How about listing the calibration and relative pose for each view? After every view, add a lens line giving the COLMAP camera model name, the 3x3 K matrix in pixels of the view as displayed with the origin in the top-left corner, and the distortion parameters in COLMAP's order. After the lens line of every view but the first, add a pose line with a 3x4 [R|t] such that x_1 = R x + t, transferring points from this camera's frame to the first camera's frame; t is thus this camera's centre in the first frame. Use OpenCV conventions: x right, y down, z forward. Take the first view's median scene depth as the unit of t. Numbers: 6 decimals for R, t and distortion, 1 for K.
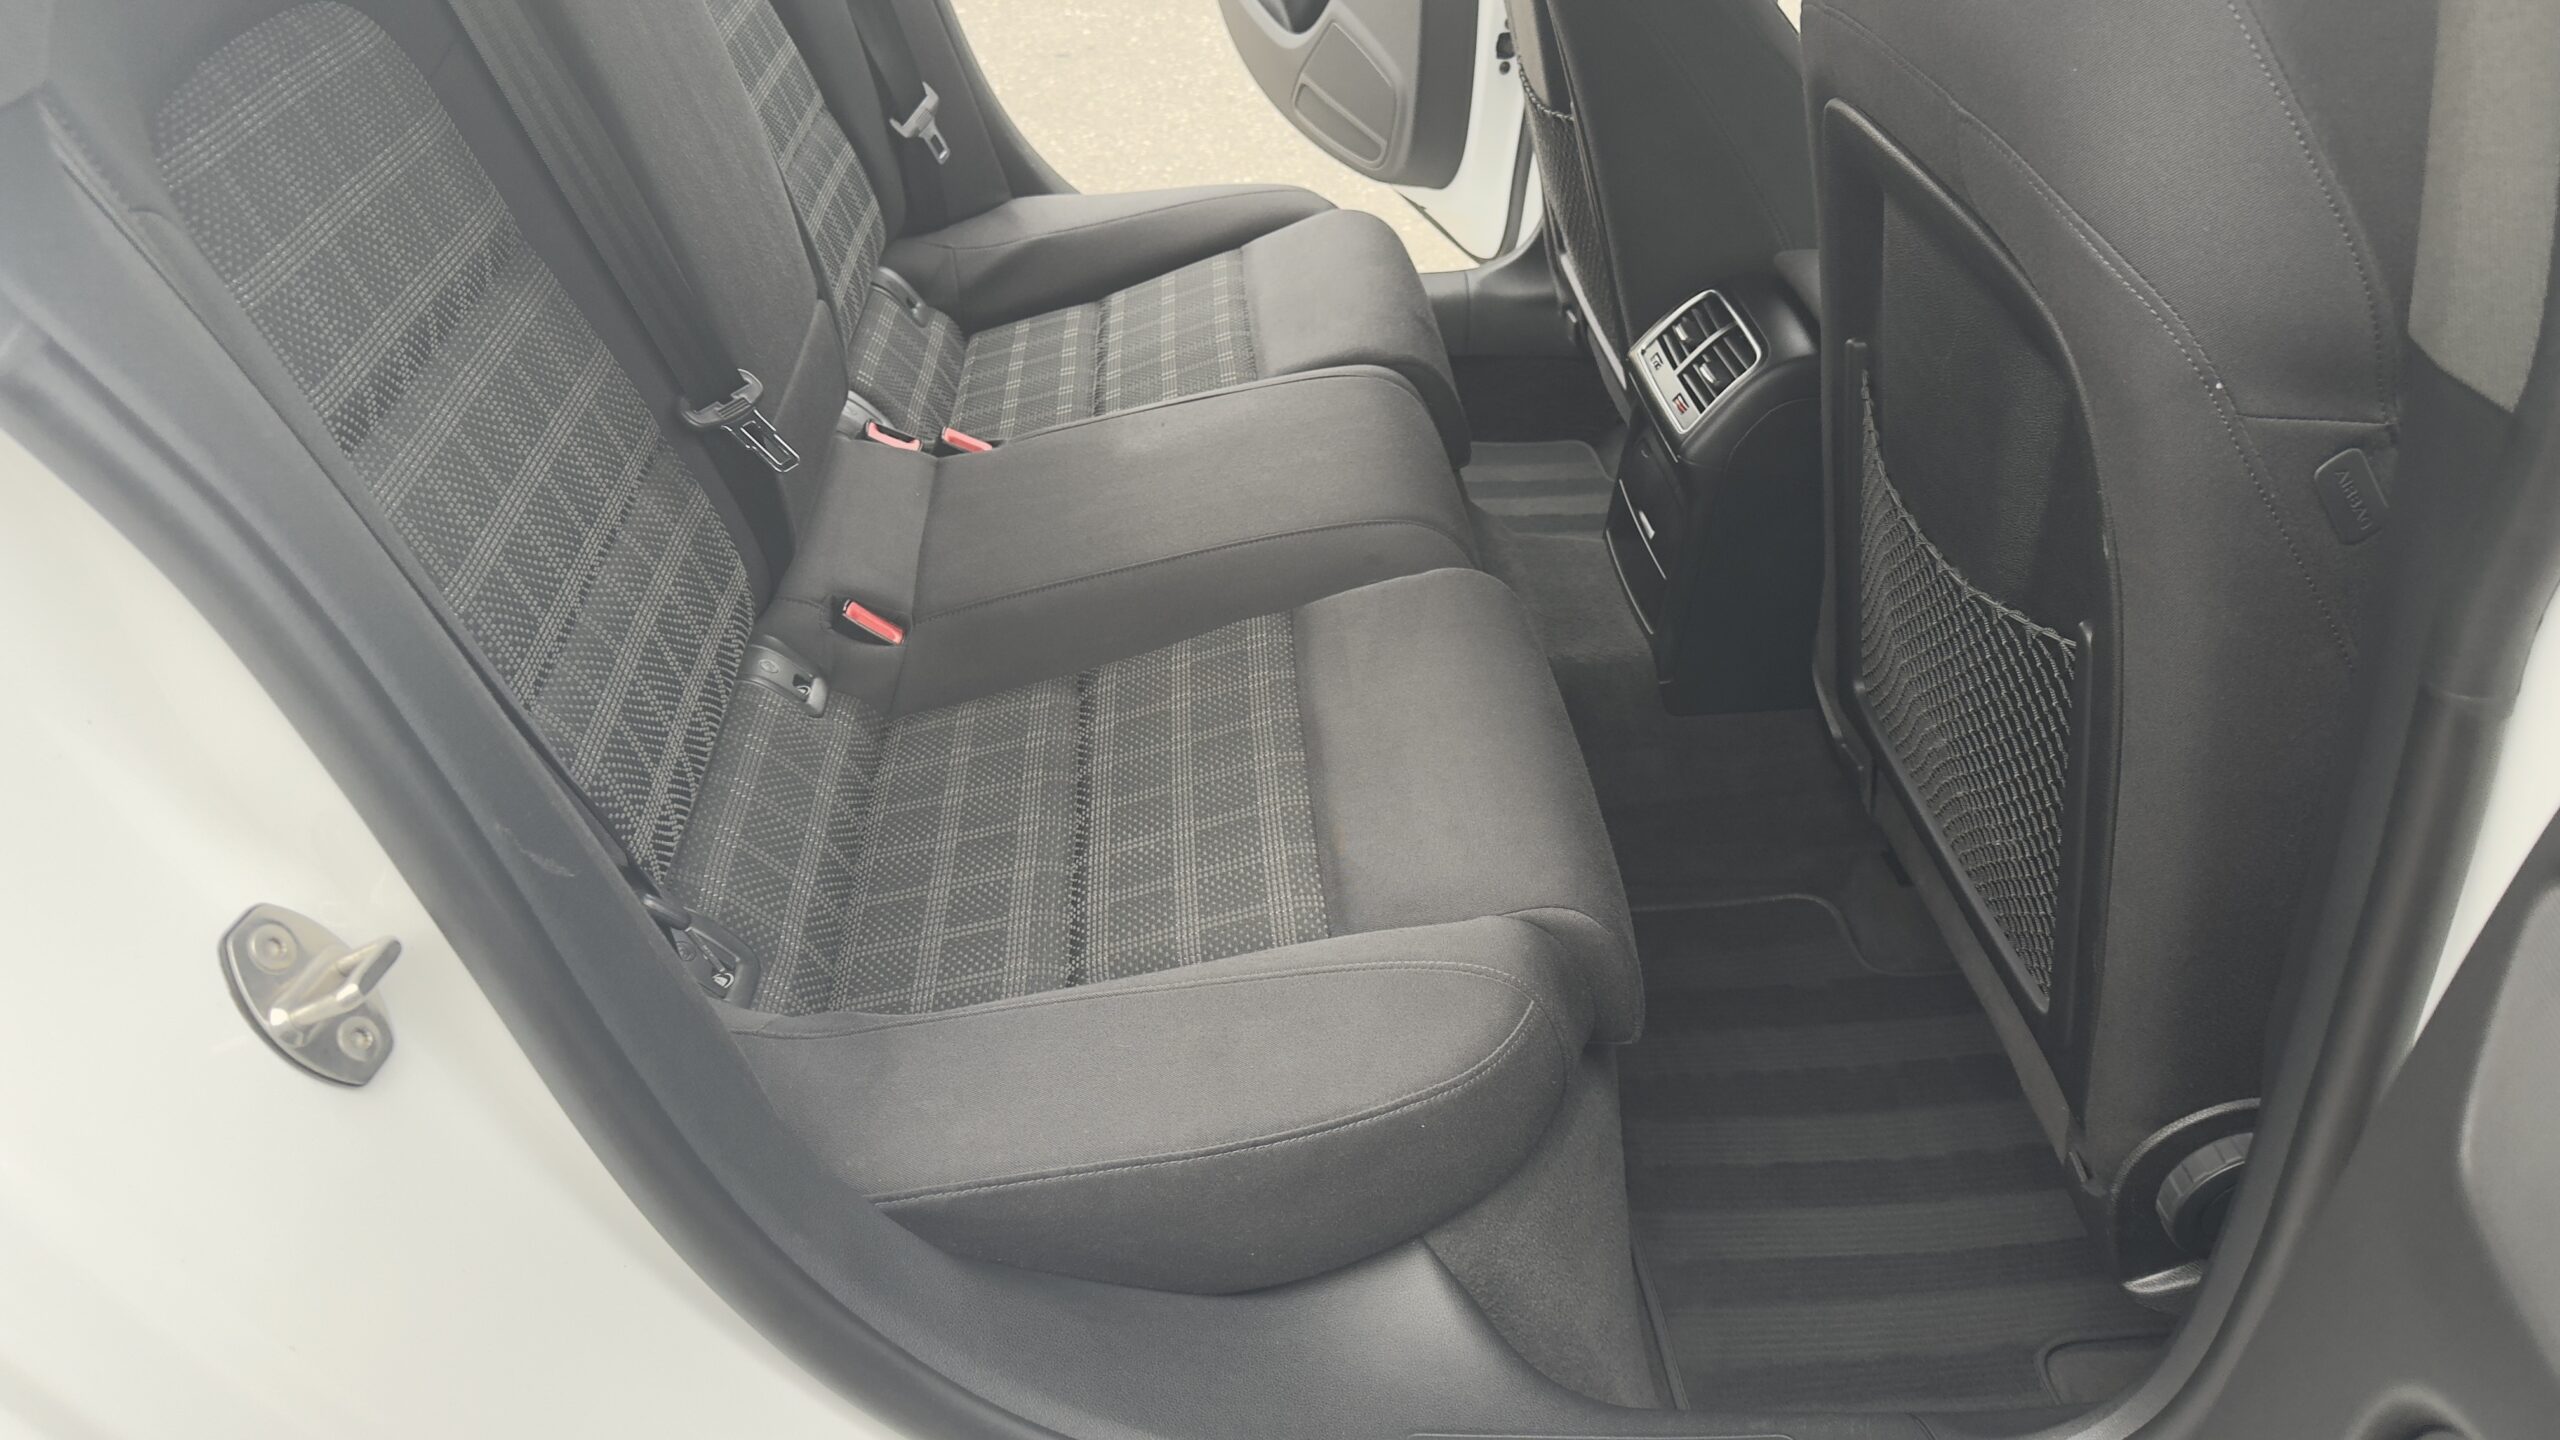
lens RADIAL K [[1768.0, 0, 1271.3], [0, 1768.0, 748.9], [0, 0, 1]] dist [0.185506, -0.366015]
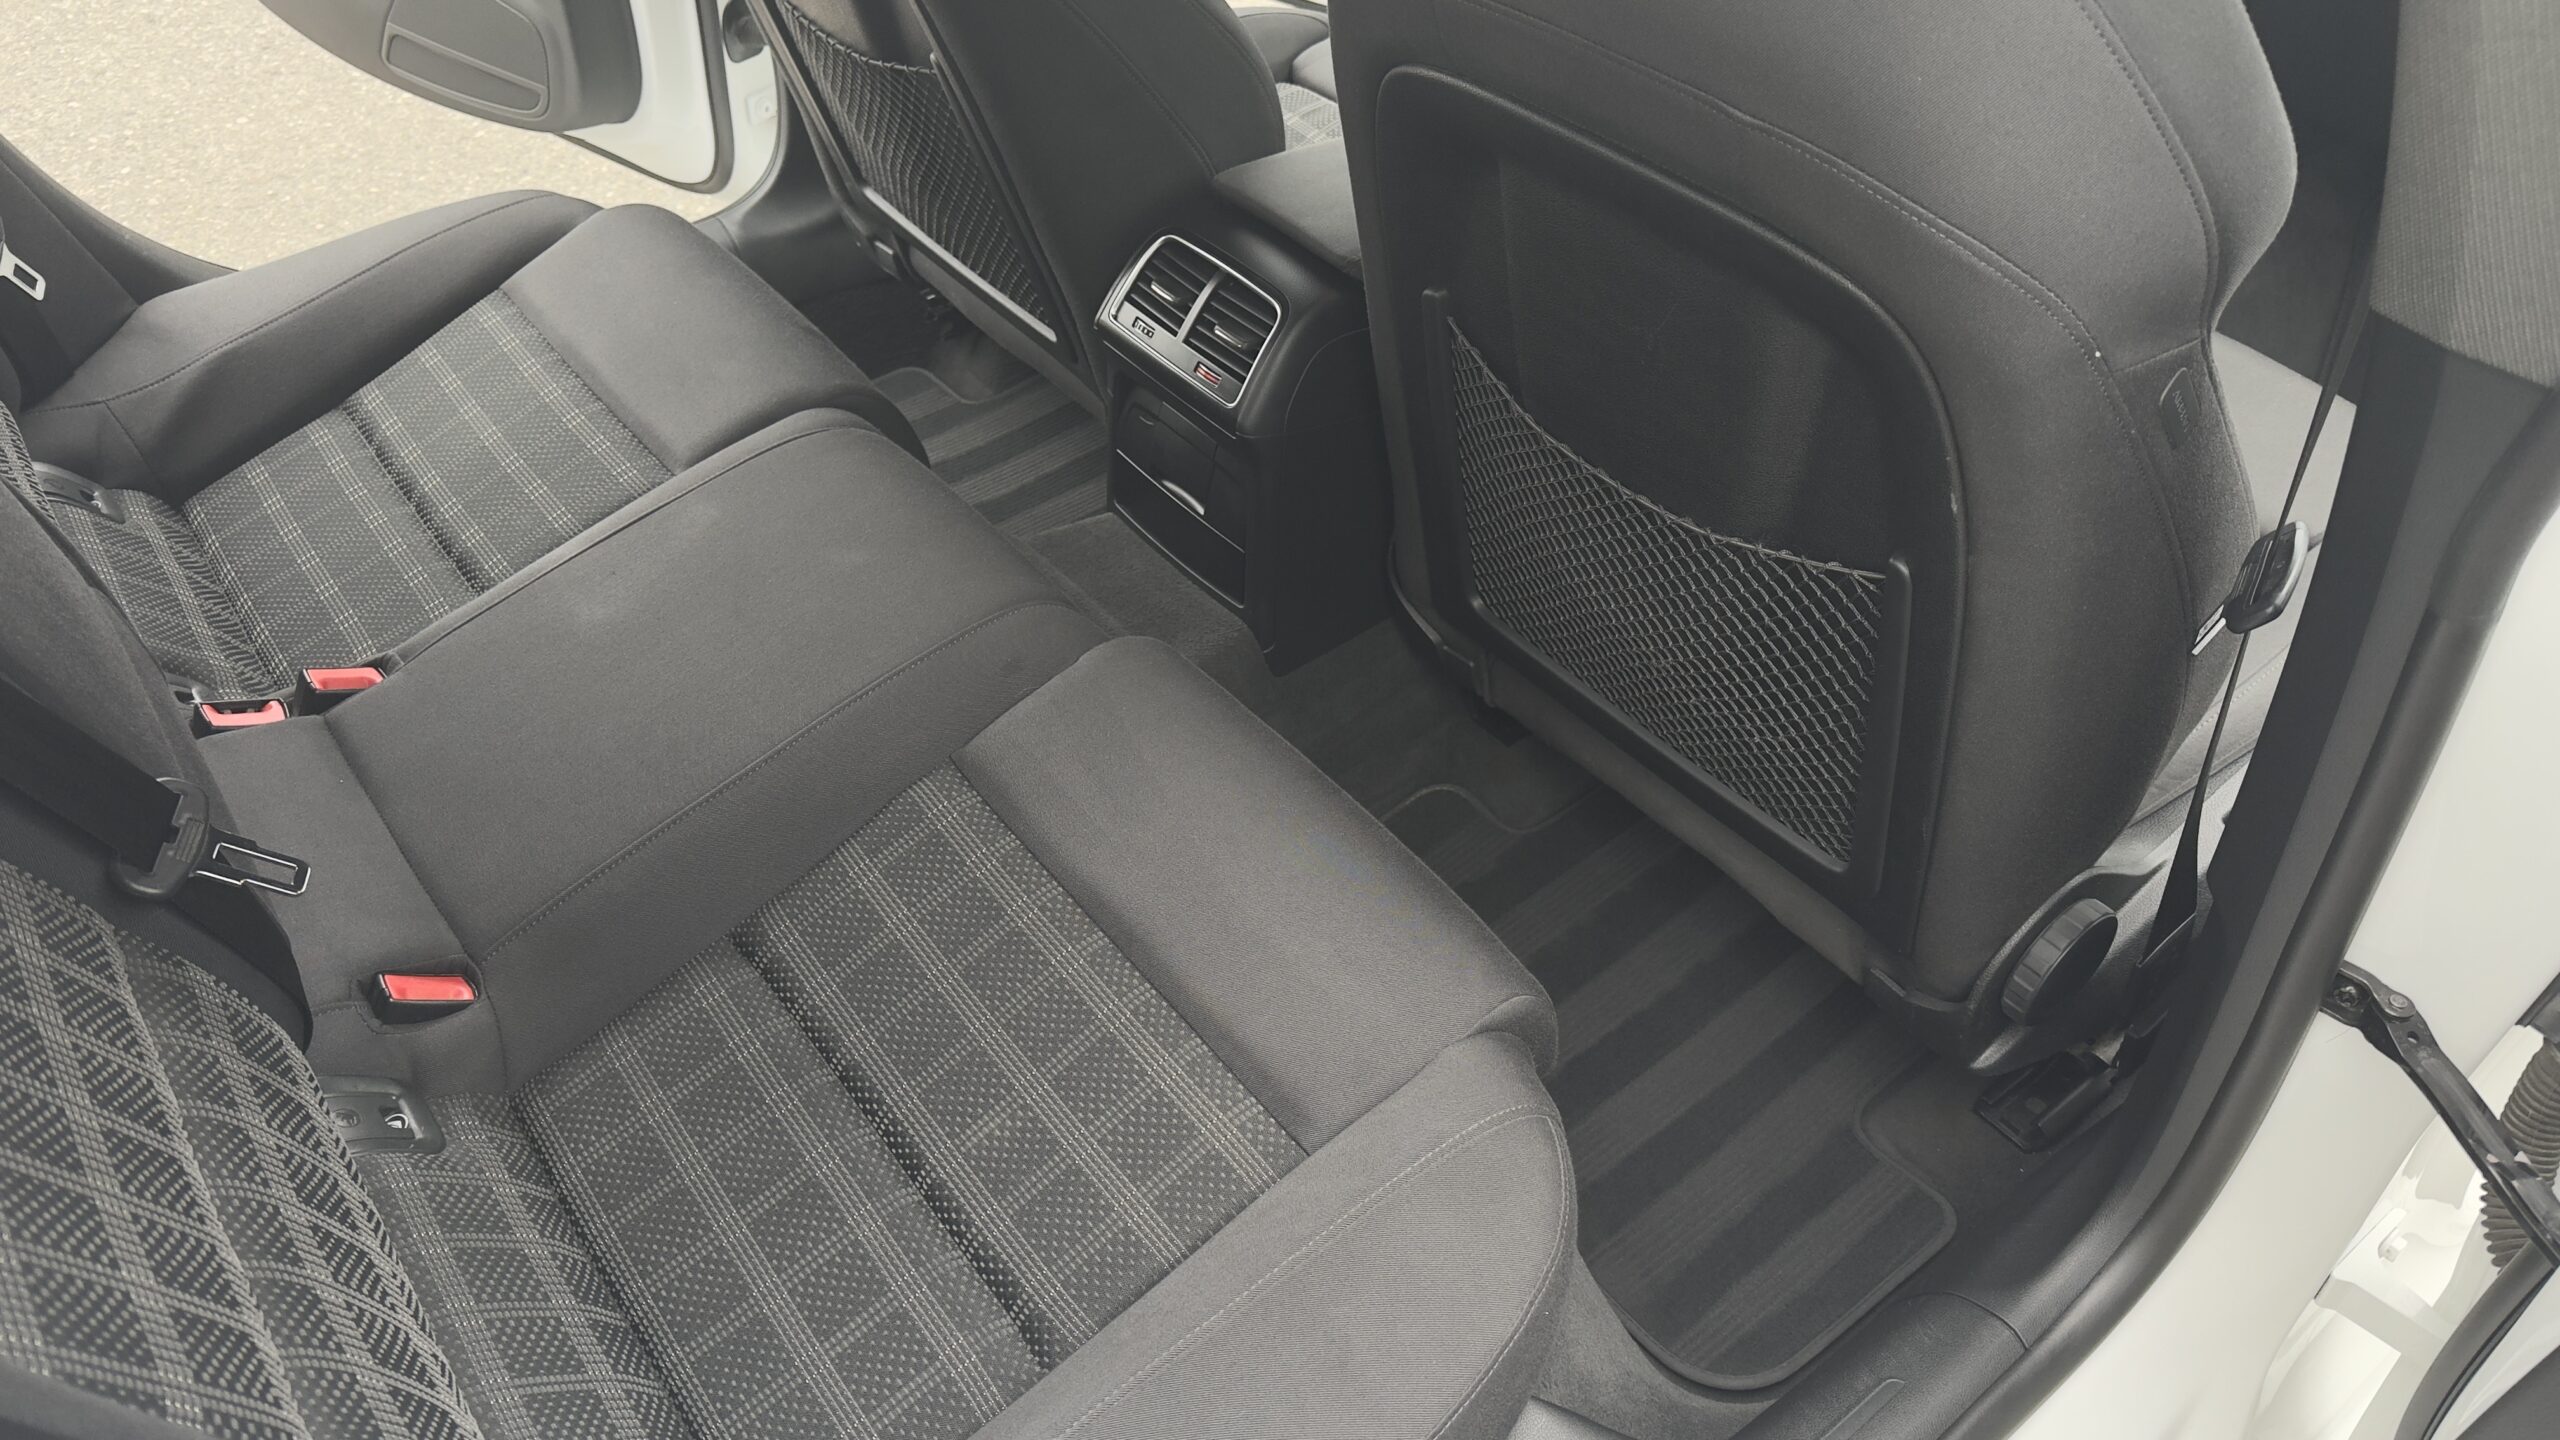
lens RADIAL K [[1777.0, 0, 1272.9], [0, 1777.0, 731.1], [0, 0, 1]] dist [0.138831, -0.221410]
pose [[0.822857, -0.390960, 0.412379, -0.196626], [0.335933, 0.919994, 0.201891, -0.198805], [-0.458318, -0.027596, 0.888360, 0.161843]]
